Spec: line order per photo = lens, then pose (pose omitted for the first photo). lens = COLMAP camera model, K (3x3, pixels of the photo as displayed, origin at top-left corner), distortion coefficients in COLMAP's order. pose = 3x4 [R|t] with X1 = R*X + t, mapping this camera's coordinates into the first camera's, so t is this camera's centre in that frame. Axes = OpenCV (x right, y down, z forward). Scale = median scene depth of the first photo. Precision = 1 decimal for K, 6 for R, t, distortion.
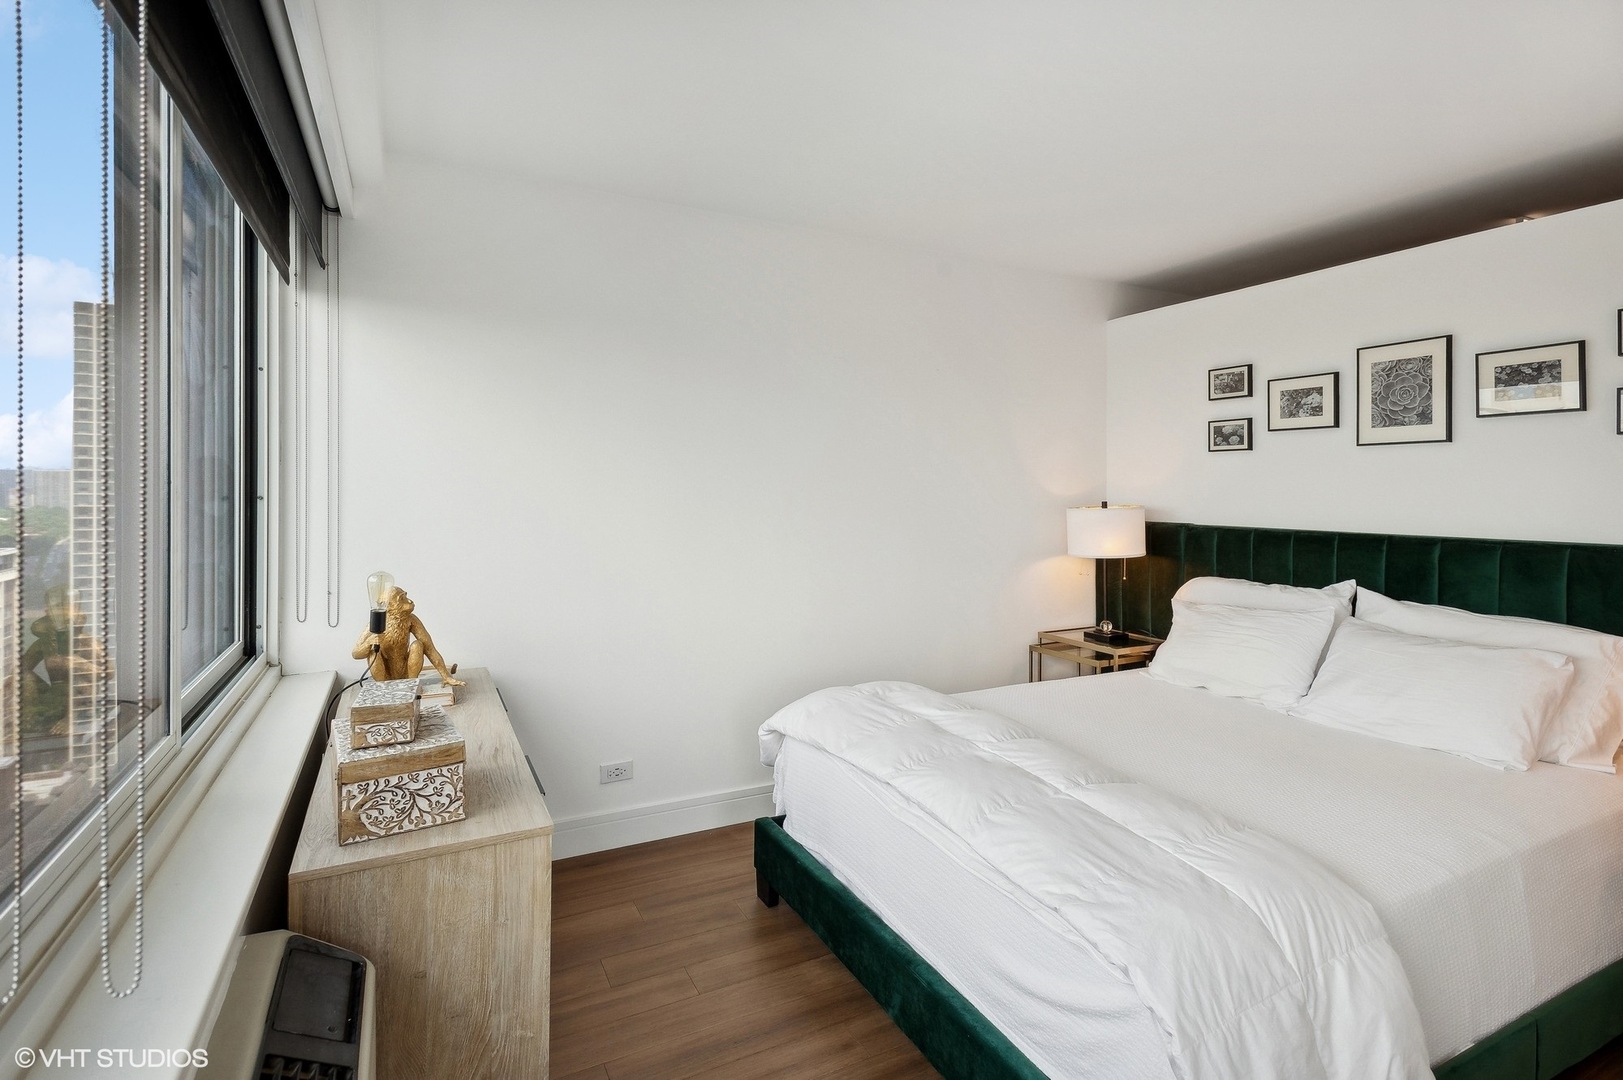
lens RADIAL K [[787.8, 0, 824.7], [0, 787.8, 477.4], [0, 0, 1]] dist [0.017183, -0.004997]
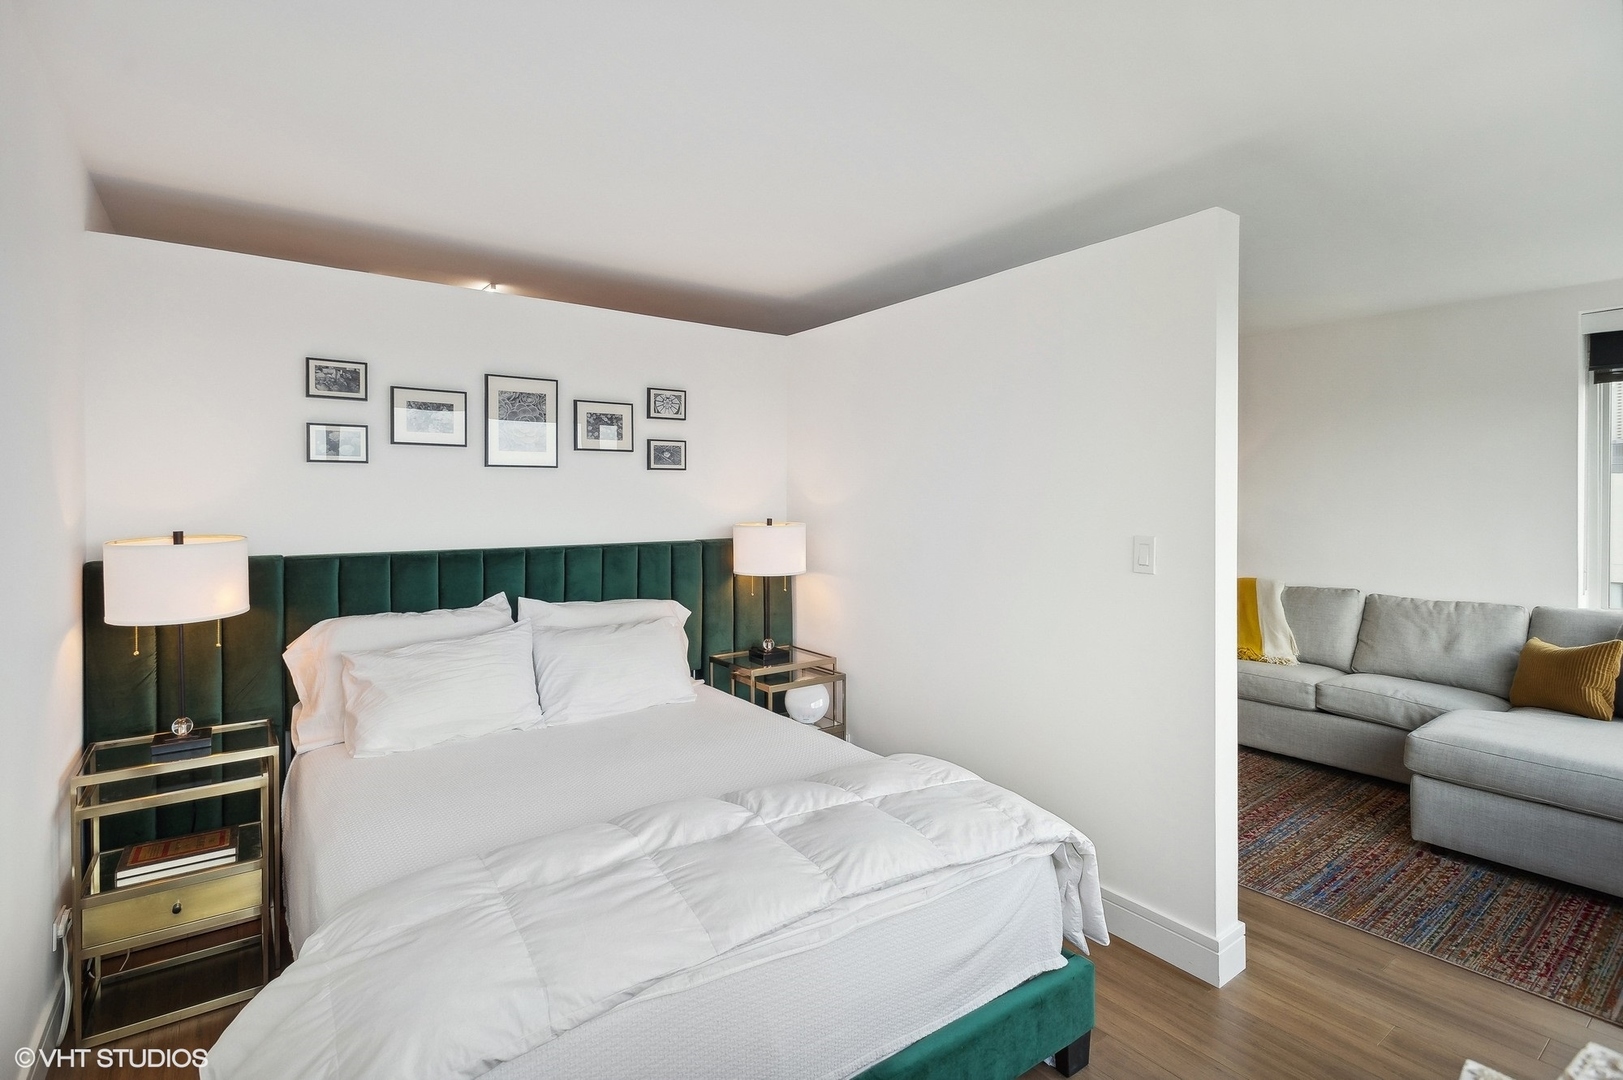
lens RADIAL K [[787.8, 0, 788.8], [0, 787.8, 502.2], [0, 0, 1]] dist [0.017183, -0.004997]
pose [[-0.149337, -0.006114, 0.988767, -0.728570], [-0.015249, 0.999876, 0.003880, -0.003530], [-0.988669, -0.014498, -0.149412, 1.276953]]
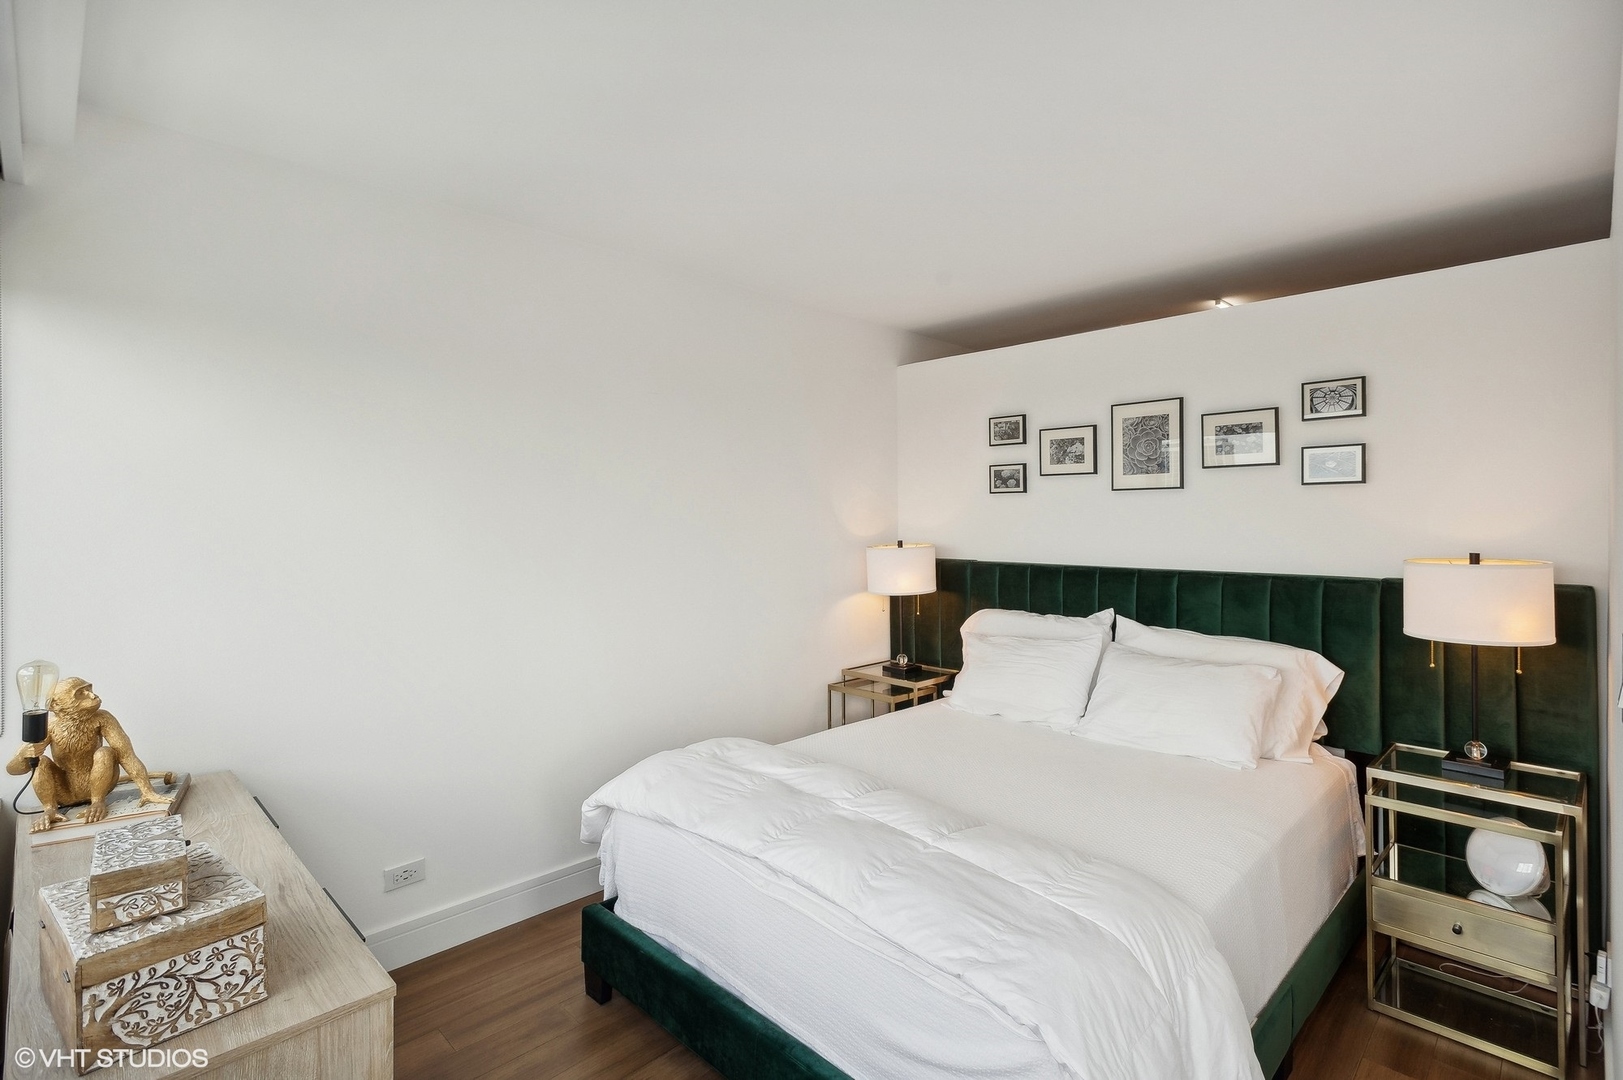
lens RADIAL K [[787.8, 0, 824.8], [0, 787.8, 508.3], [0, 0, 1]] dist [0.017183, -0.004997]
pose [[0.954173, -0.000044, 0.299256, -0.107802], [-0.000864, 0.999995, 0.002903, -0.028958], [-0.299254, -0.003029, 0.954169, 0.066458]]
